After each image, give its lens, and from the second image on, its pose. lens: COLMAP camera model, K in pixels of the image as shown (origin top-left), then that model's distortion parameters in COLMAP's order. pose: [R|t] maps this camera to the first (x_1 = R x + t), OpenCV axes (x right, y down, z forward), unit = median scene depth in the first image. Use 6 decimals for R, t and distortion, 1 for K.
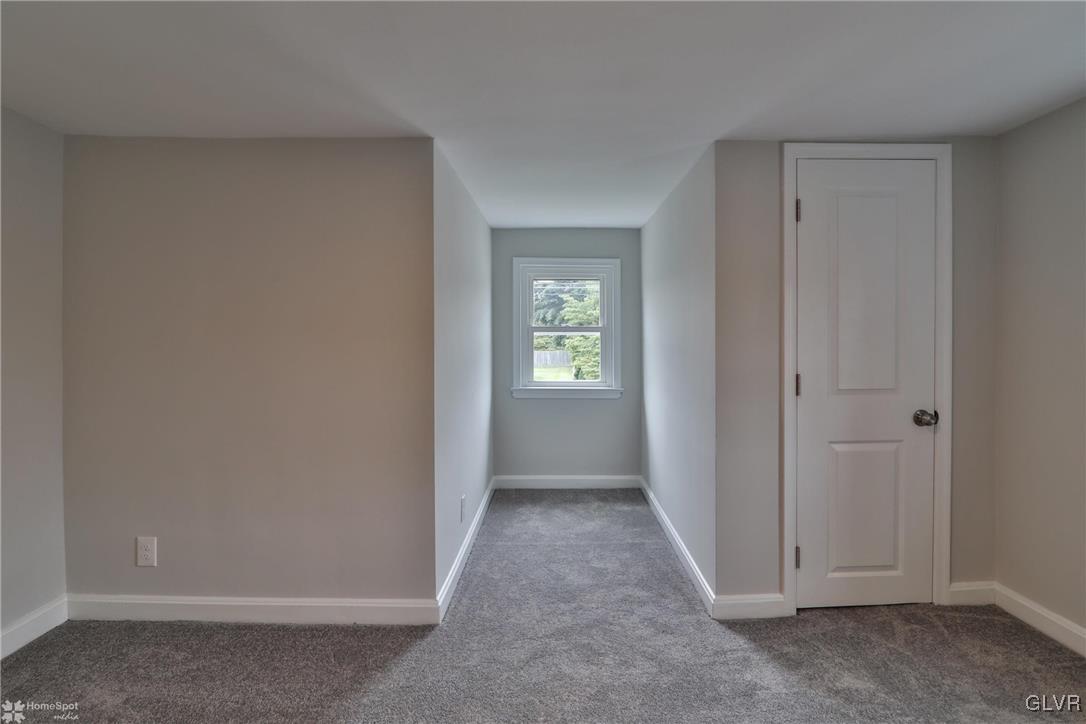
lens RADIAL K [[548.5, 0, 546.4], [0, 548.5, 334.7], [0, 0, 1]] dist [-0.004928, -0.001664]
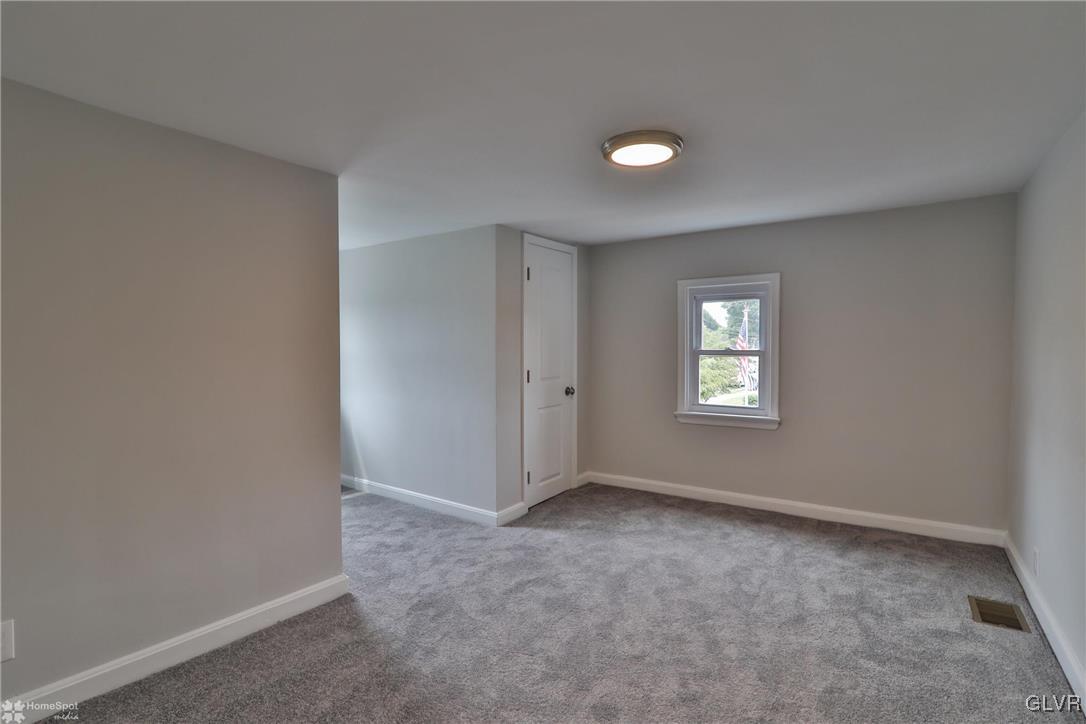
lens RADIAL K [[542.8, 0, 543.0], [0, 542.8, 362.0], [0, 0, 1]] dist [-0.001299, 0.000102]
pose [[0.588538, -0.026118, 0.808048, -0.120556], [0.005760, 0.999588, 0.028113, -0.000152], [-0.808449, -0.011892, 0.588446, -0.003591]]
